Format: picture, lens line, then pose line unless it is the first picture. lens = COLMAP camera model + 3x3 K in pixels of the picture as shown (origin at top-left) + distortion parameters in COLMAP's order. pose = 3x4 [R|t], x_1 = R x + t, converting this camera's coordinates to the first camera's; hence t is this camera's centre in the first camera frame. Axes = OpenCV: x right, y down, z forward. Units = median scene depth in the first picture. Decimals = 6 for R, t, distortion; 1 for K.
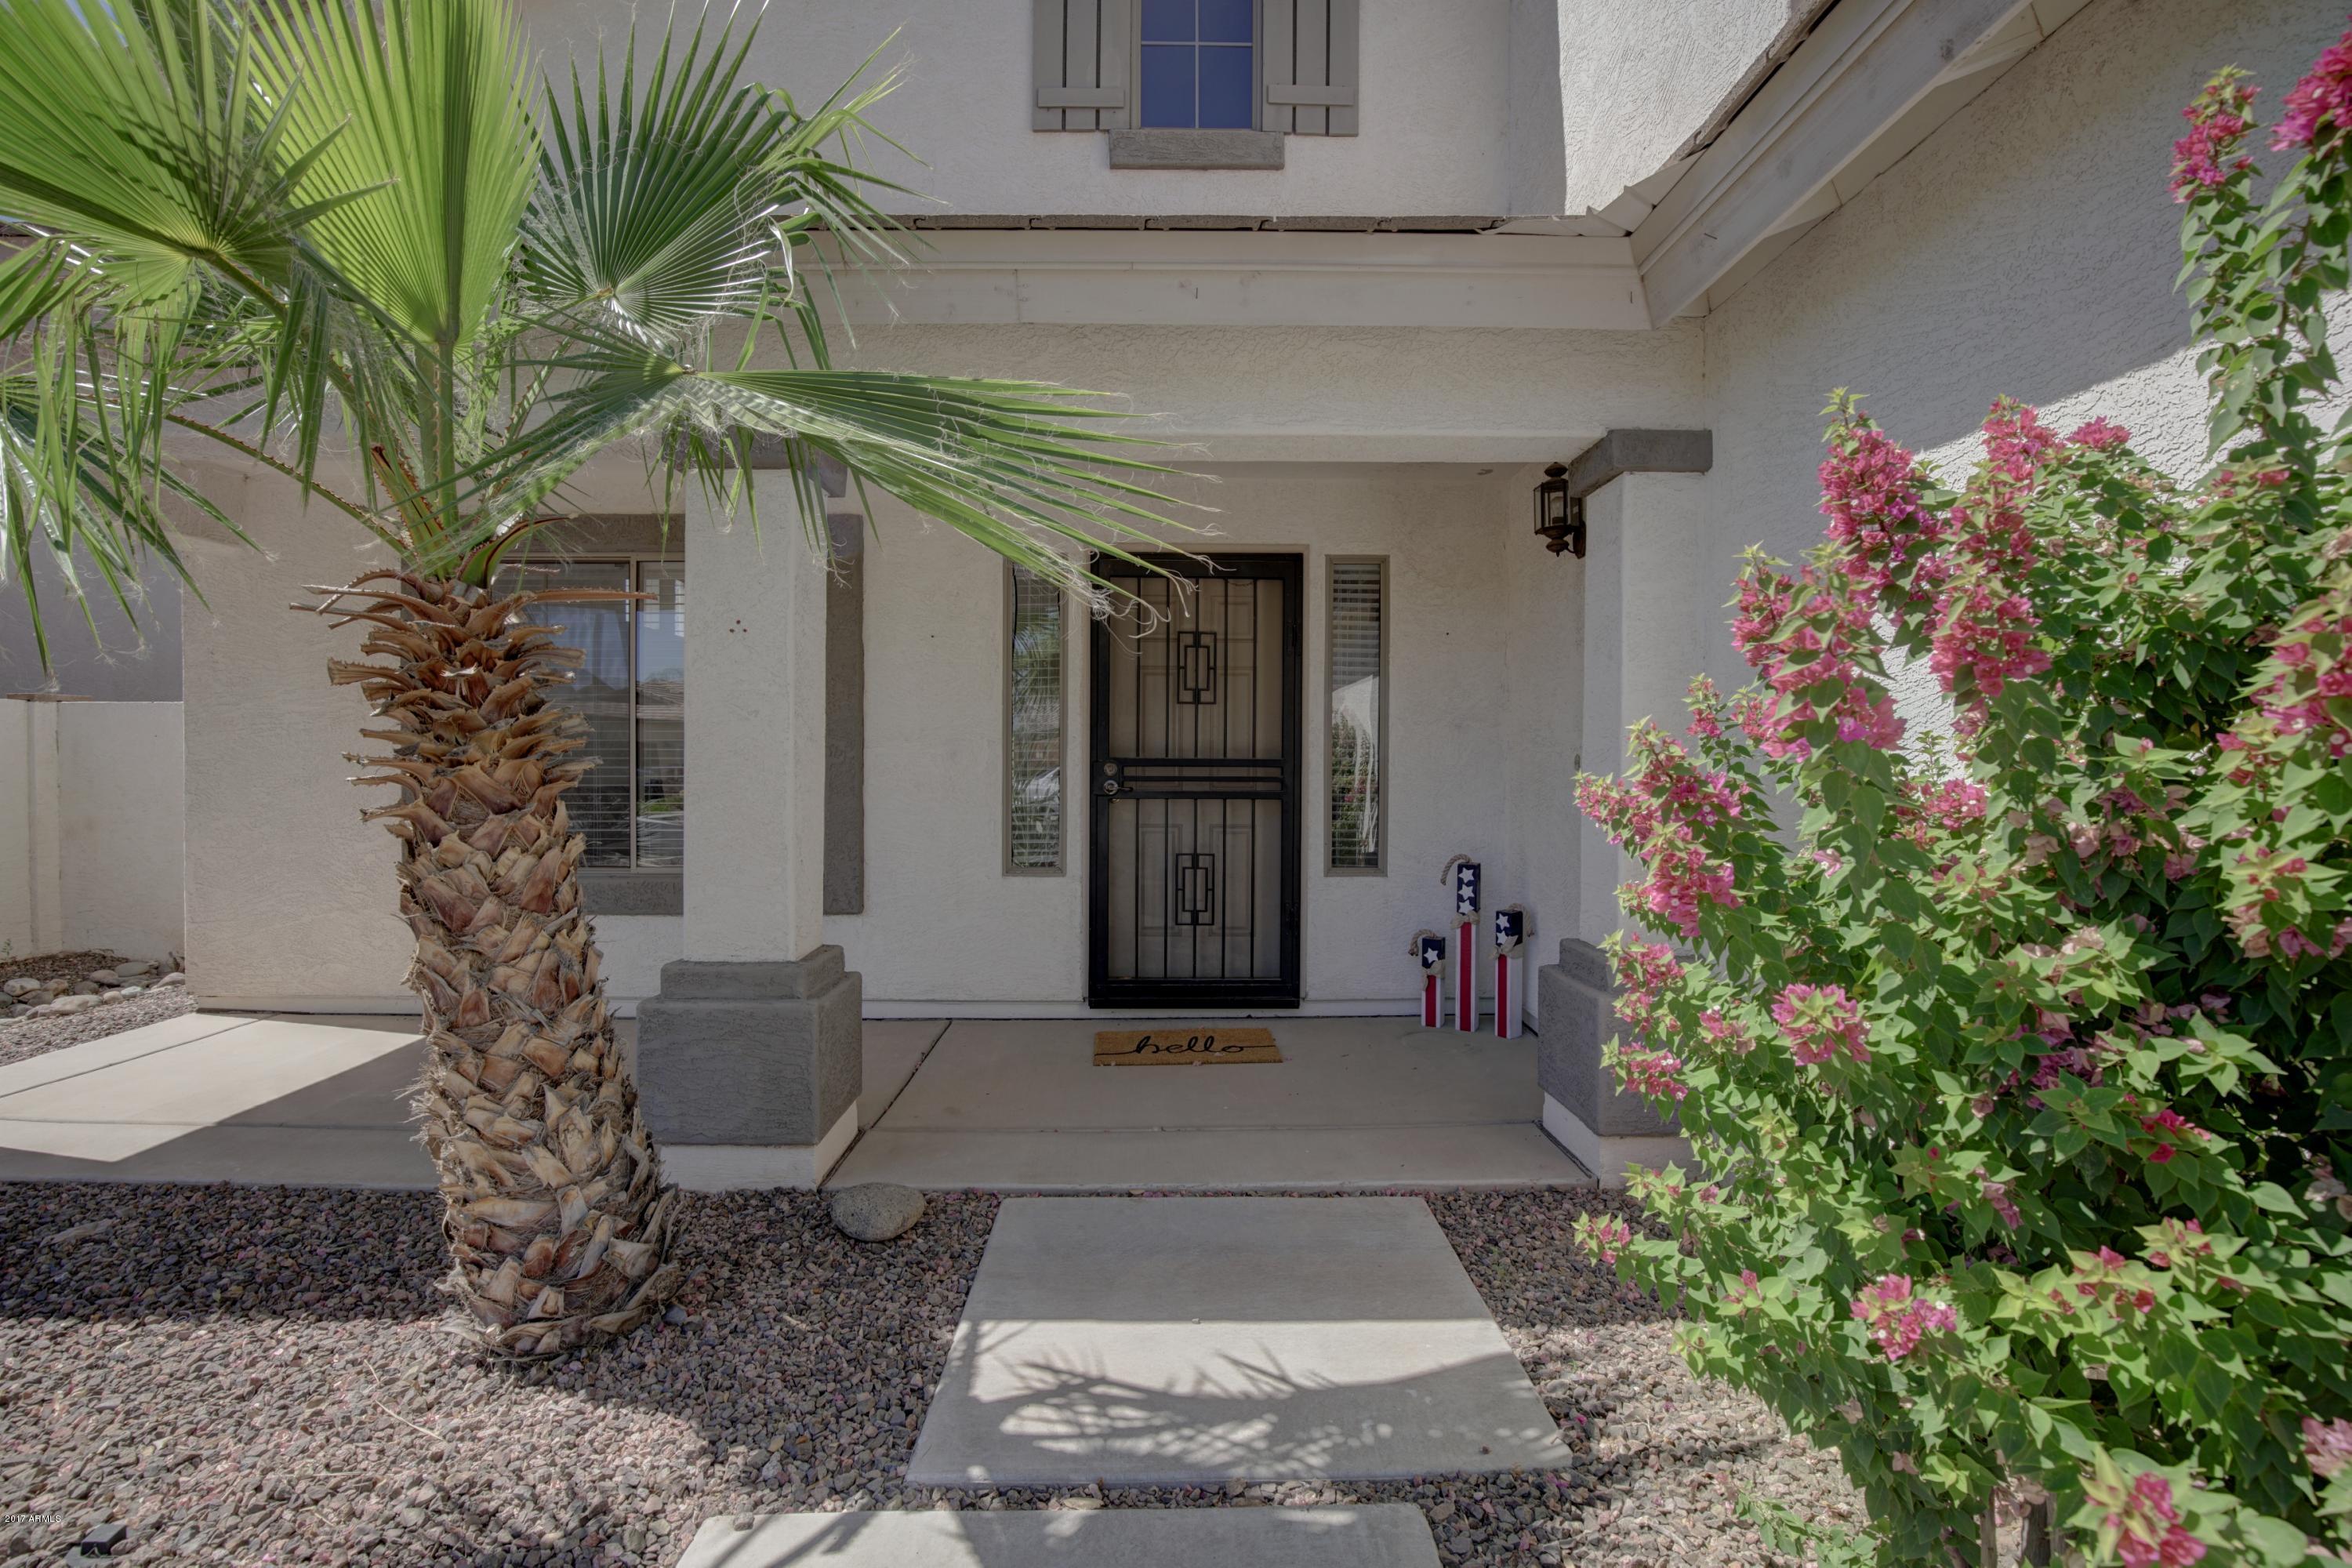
lens RADIAL K [[1072.1, 0, 1180.1], [0, 1072.1, 777.1], [0, 0, 1]] dist [-0.036693, 0.008179]
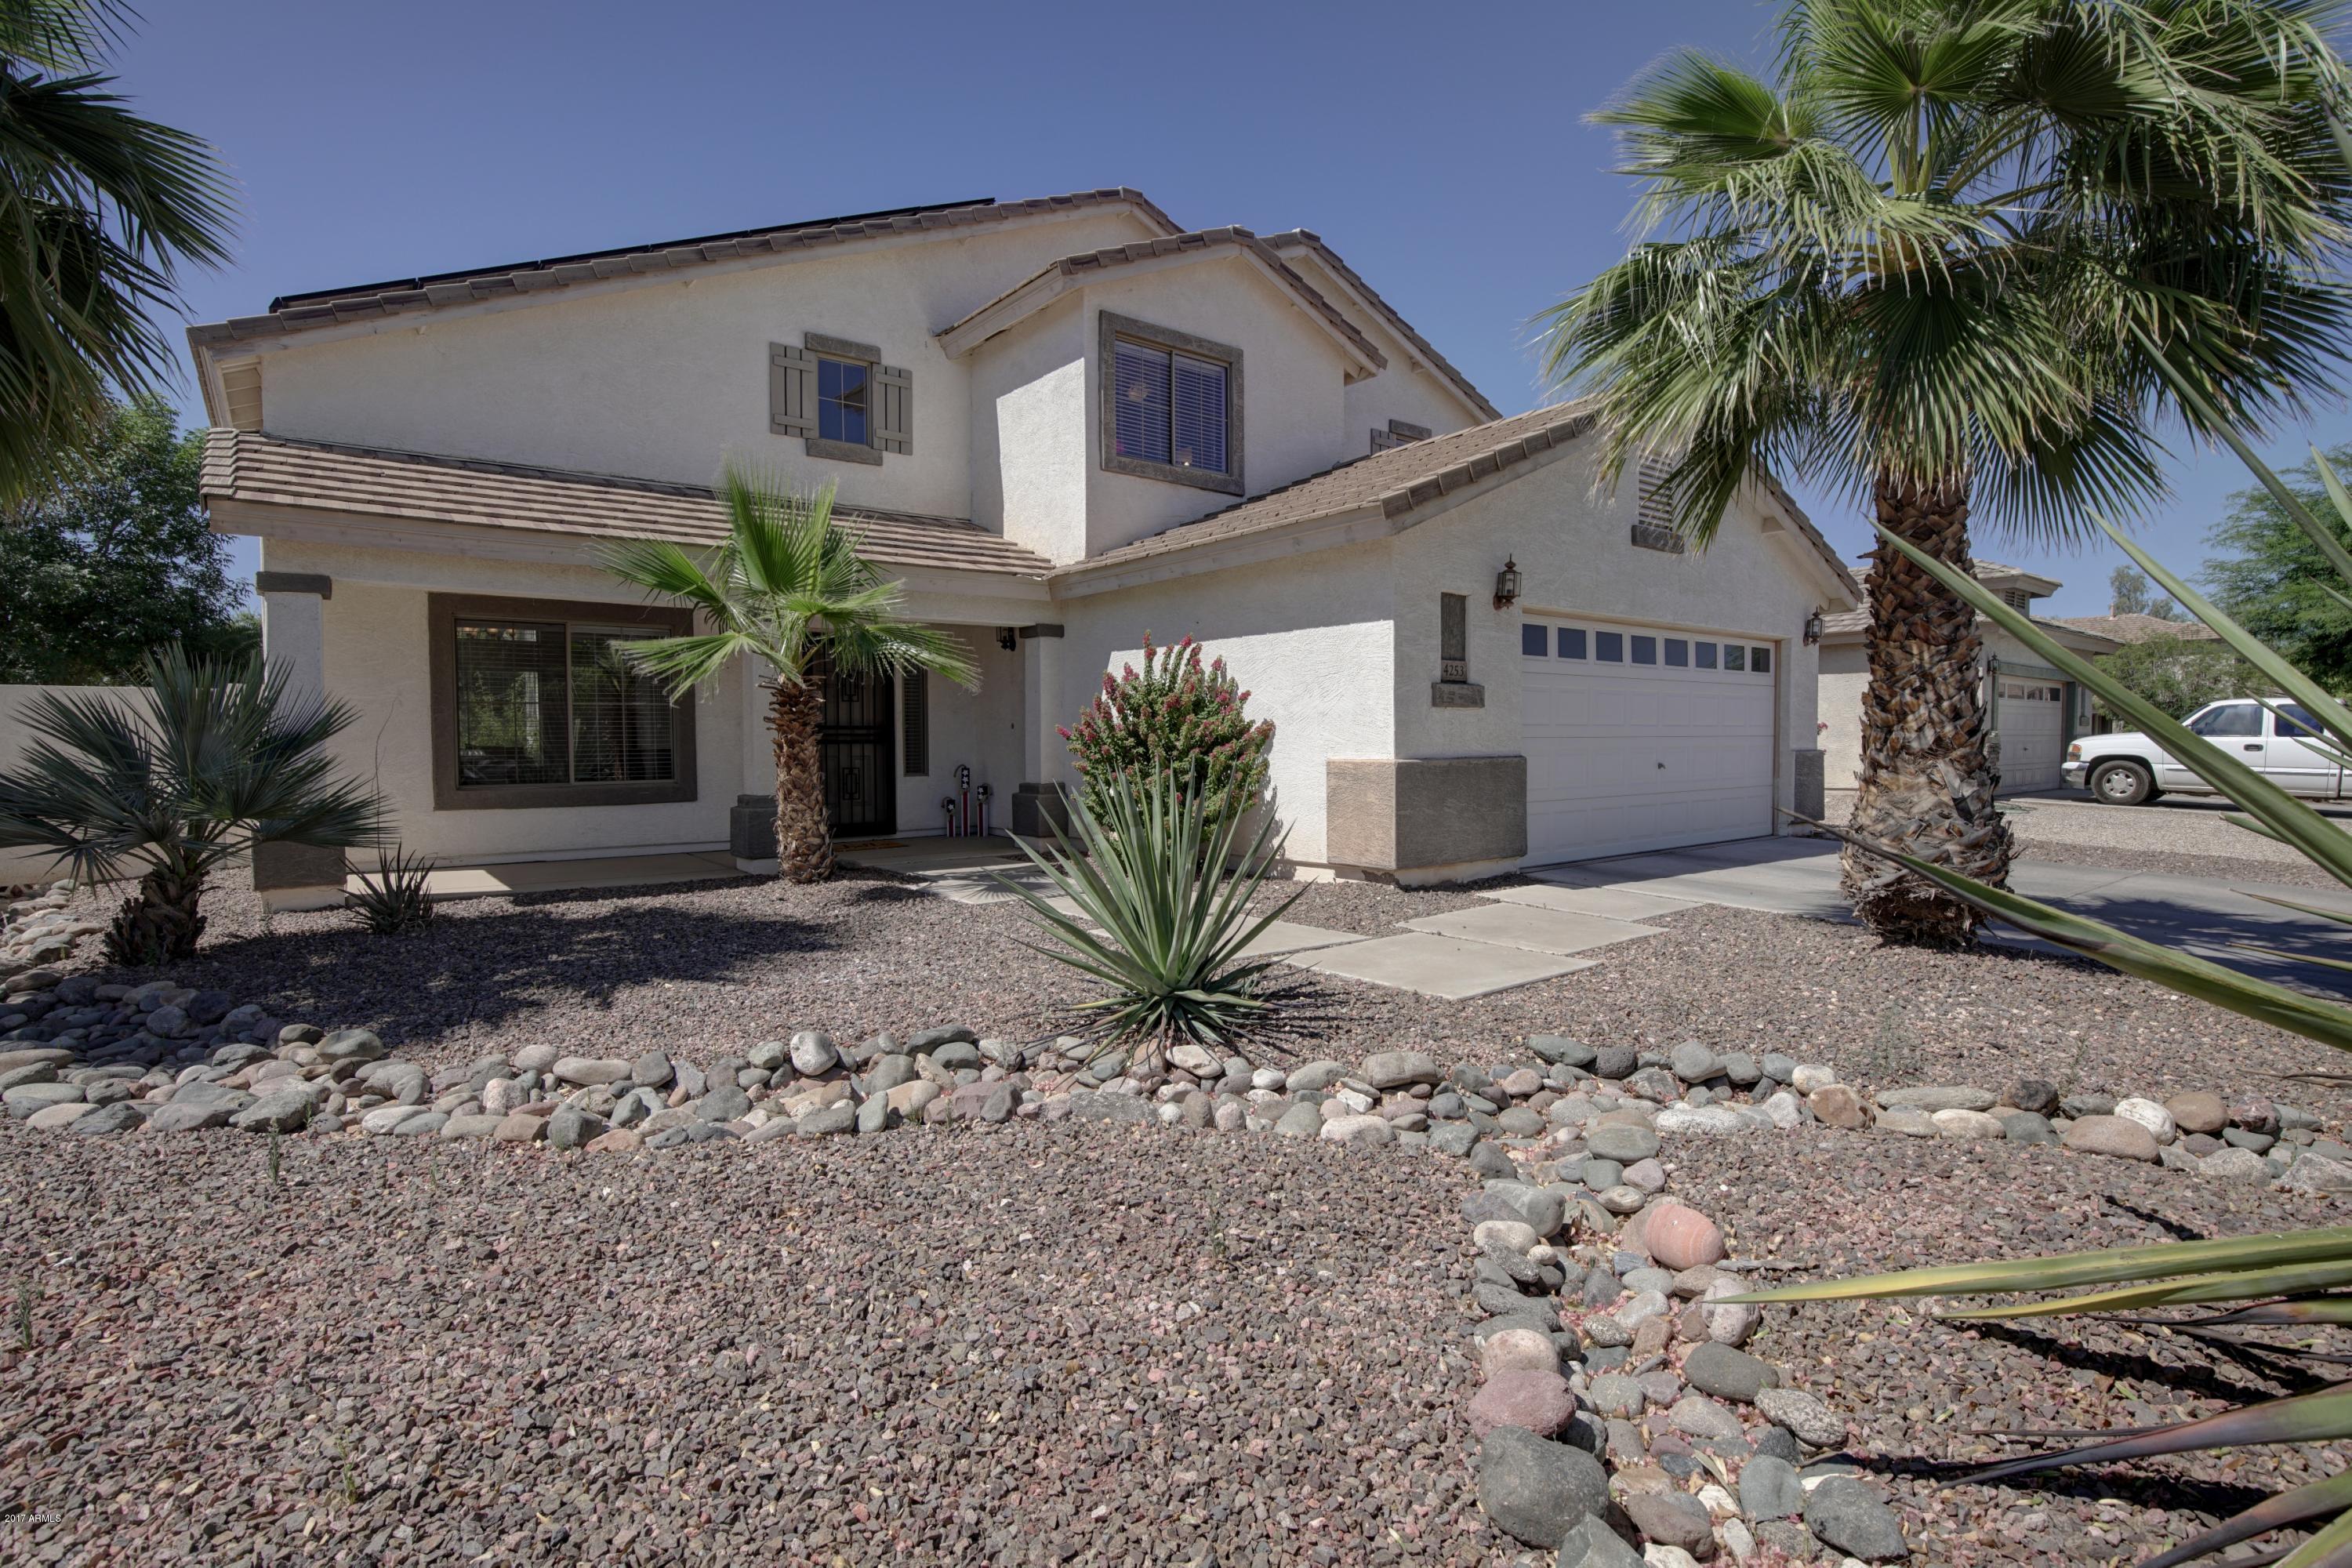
lens RADIAL K [[1129.9, 0, 1176.0], [0, 1129.9, 784.0], [0, 0, 1]] dist [-0.041763, 0.009429]
pose [[0.792315, -0.034445, 0.609139, -0.932599], [0.020148, 0.999338, 0.030303, 0.049153], [-0.609779, -0.011736, 0.792484, -1.360104]]
